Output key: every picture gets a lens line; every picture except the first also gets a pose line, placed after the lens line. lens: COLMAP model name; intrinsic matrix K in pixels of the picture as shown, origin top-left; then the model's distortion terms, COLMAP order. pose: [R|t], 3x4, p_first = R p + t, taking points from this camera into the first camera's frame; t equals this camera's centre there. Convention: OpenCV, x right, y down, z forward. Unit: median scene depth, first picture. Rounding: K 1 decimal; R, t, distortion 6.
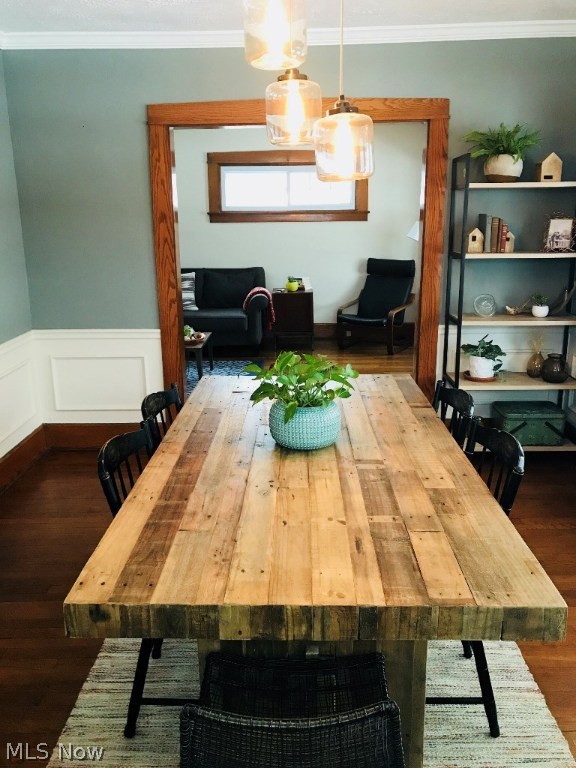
lens RADIAL K [[637.5, 0, 284.8], [0, 637.5, 368.6], [0, 0, 1]] dist [0.042376, -0.057744]
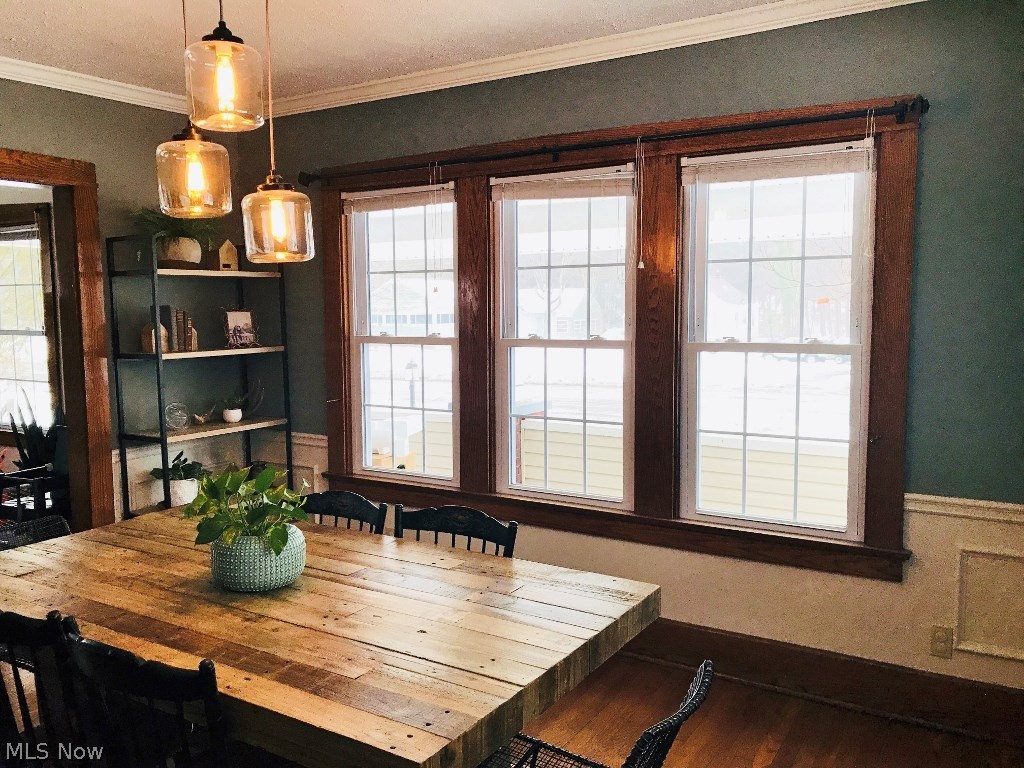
lens RADIAL K [[850.0, 0, 505.7], [0, 850.0, 382.0], [0, 0, 1]] dist [0.042376, -0.057744]
pose [[0.524551, -0.079137, 0.847693, -0.391632], [0.209580, 0.977034, -0.038476, -0.012971], [-0.825180, 0.197842, 0.529090, 0.082037]]
